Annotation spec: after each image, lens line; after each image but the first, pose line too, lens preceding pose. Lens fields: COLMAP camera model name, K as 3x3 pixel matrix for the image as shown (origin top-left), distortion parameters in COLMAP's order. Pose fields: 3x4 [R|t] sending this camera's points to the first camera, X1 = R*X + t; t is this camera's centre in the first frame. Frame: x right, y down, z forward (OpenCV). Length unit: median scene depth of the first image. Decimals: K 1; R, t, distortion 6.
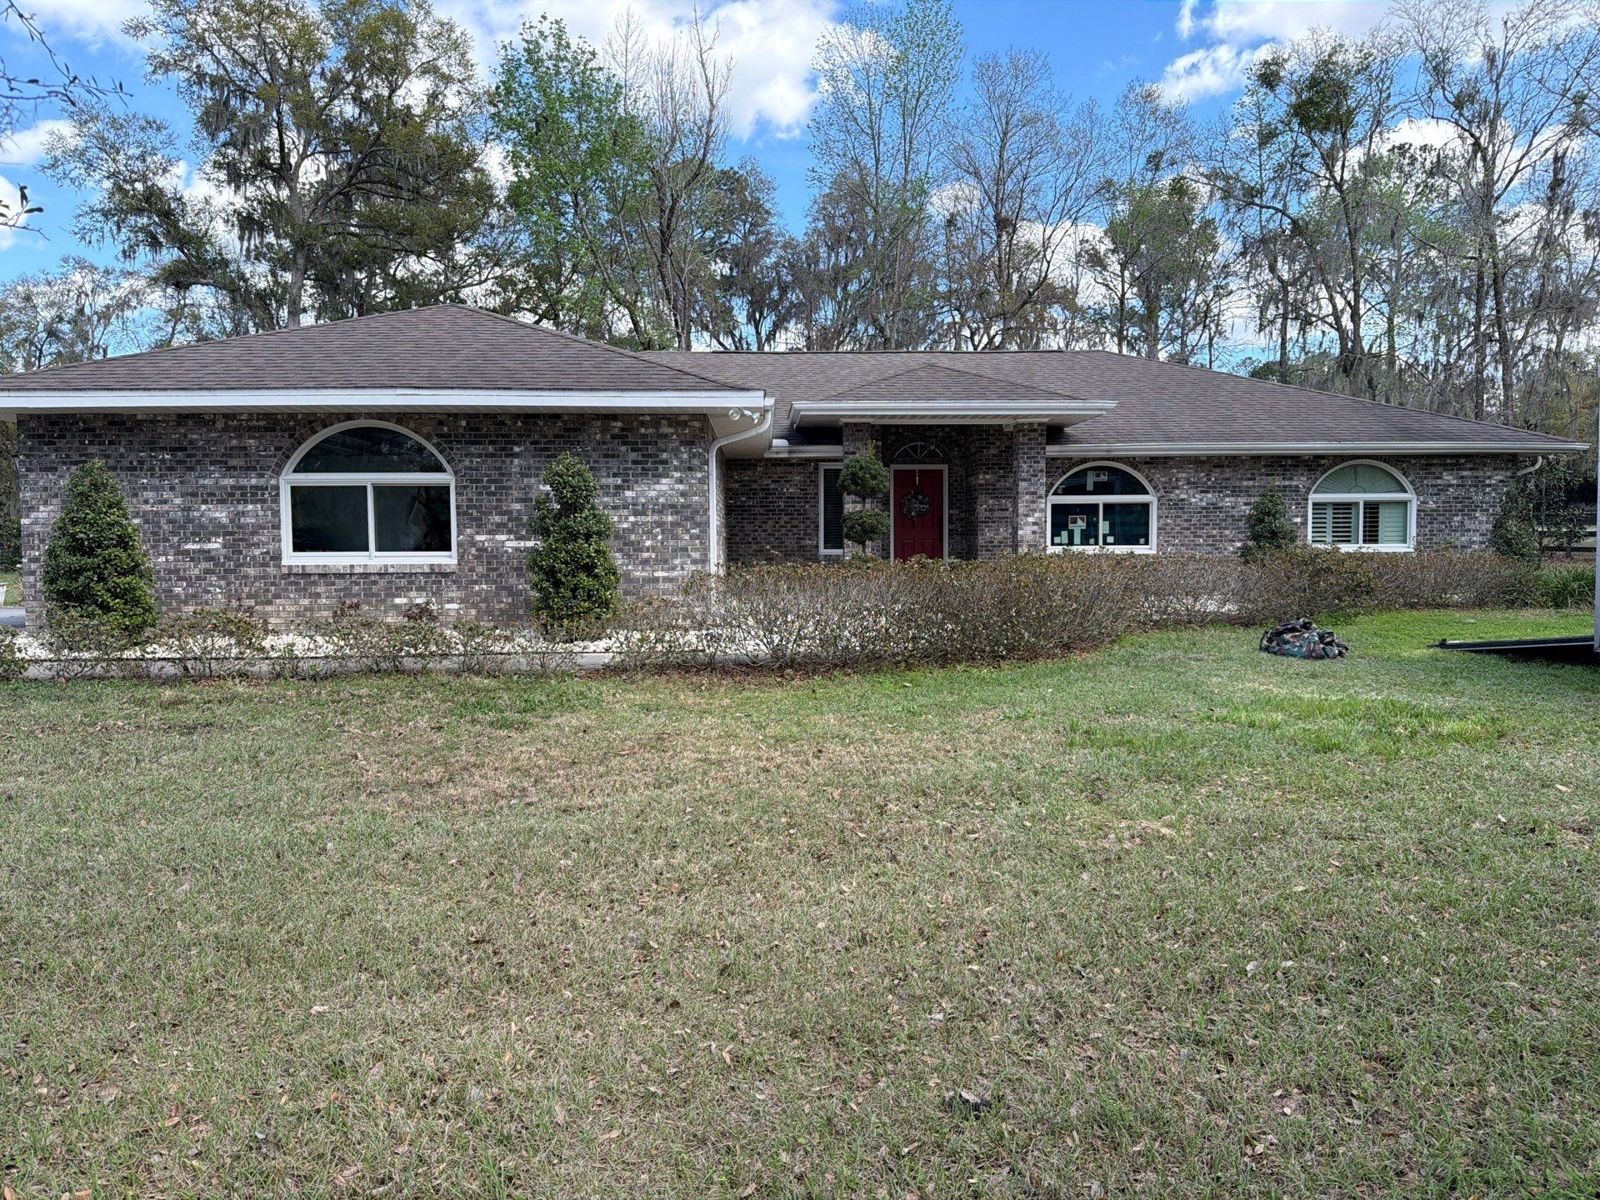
lens RADIAL K [[1292.8, 0, 845.4], [0, 1292.8, 596.6], [0, 0, 1]] dist [0.091352, -0.161174]
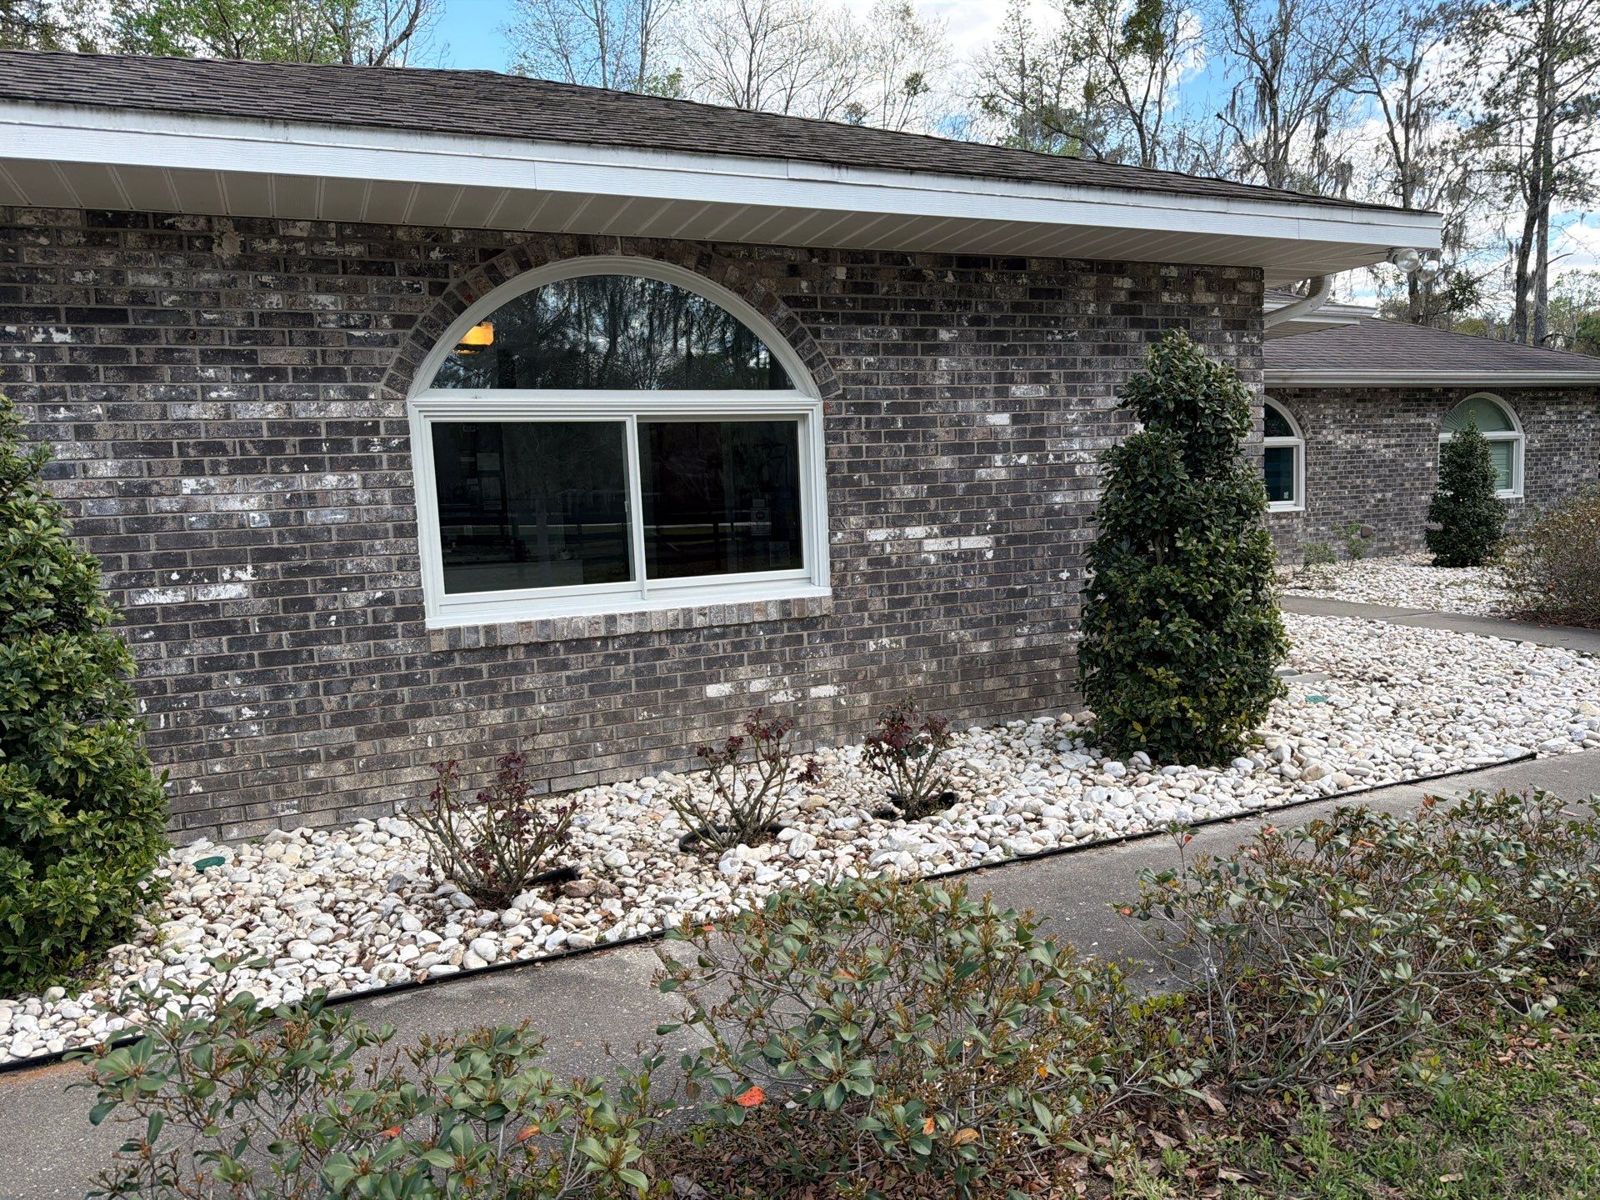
lens RADIAL K [[1180.5, 0, 834.6], [0, 1180.5, 611.3], [0, 0, 1]] dist [0.041471, -0.054519]
pose [[0.918994, -0.071526, 0.387729, -0.452829], [0.051662, 0.996773, 0.061432, -0.044416], [-0.390872, -0.036425, 0.919724, 0.629918]]
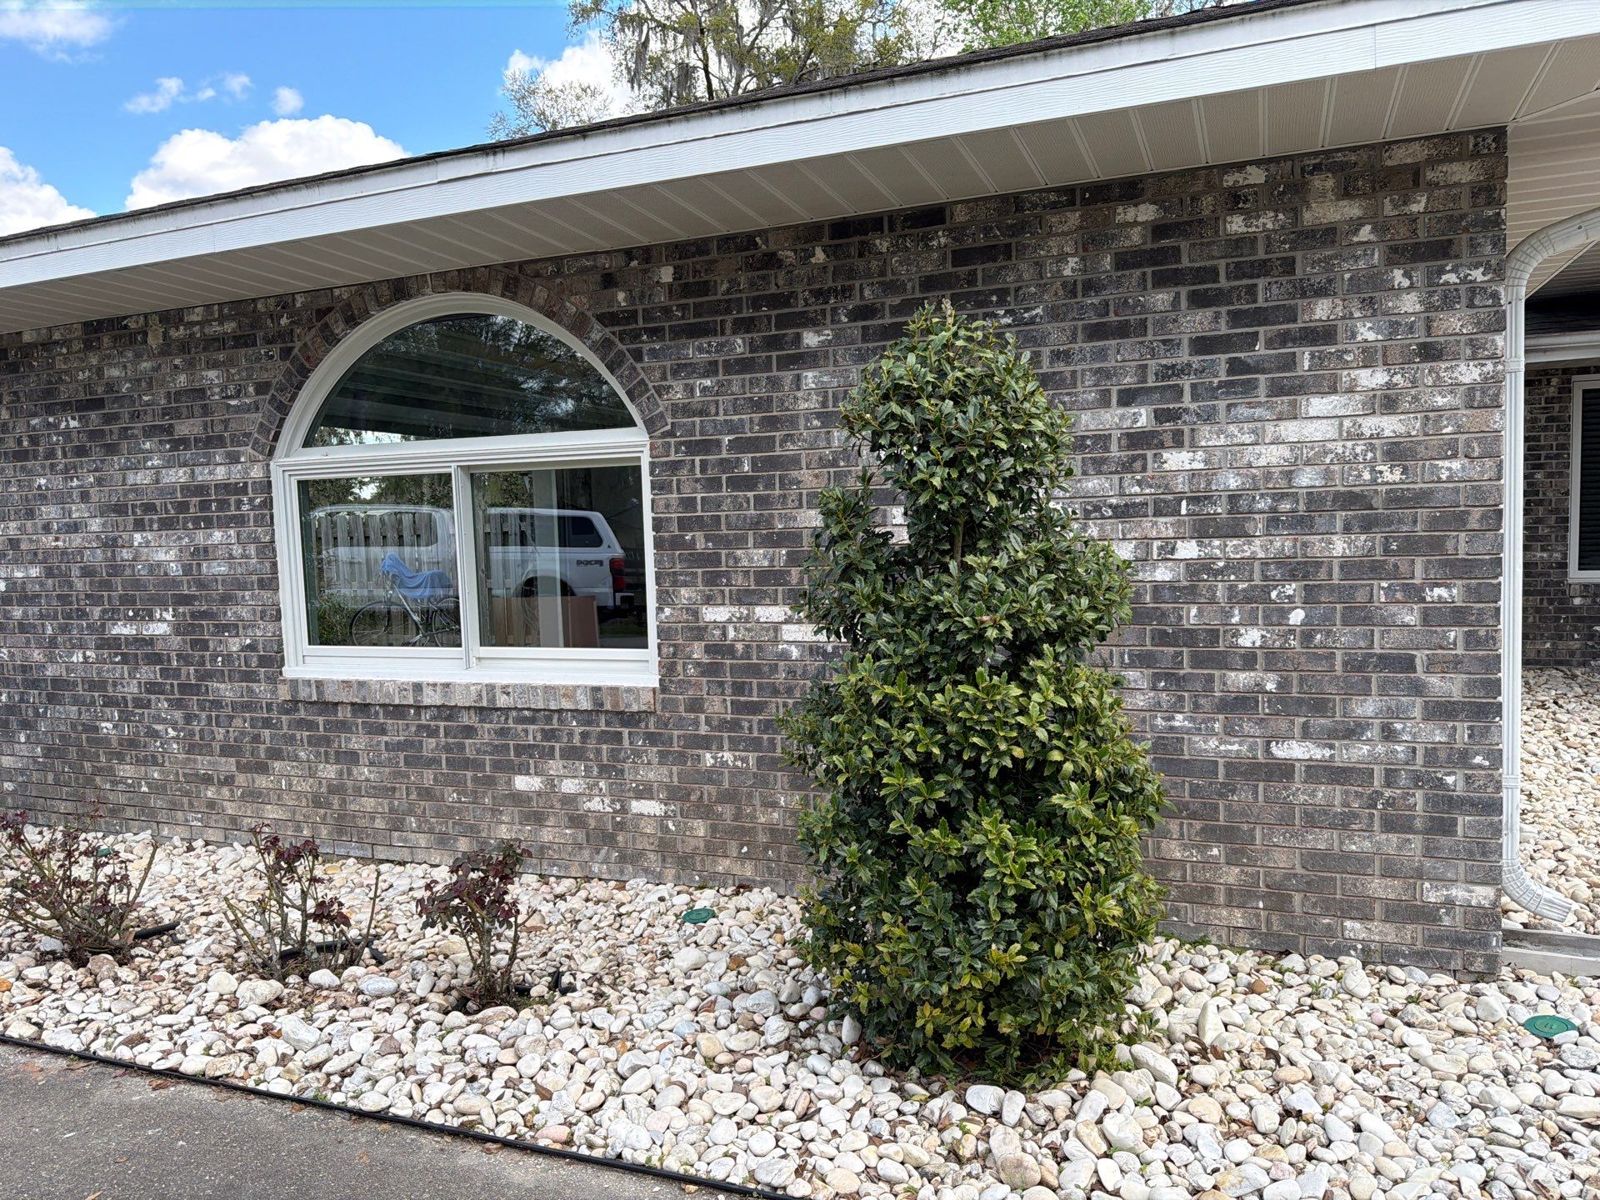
lens RADIAL K [[1180.5, 0, 777.4], [0, 1180.5, 606.0], [0, 0, 1]] dist [0.041471, -0.054519]
pose [[0.907768, 0.007839, -0.419399, -0.137742], [0.006240, 0.999462, 0.032187, -0.056783], [0.419426, -0.031835, 0.907231, 0.728374]]
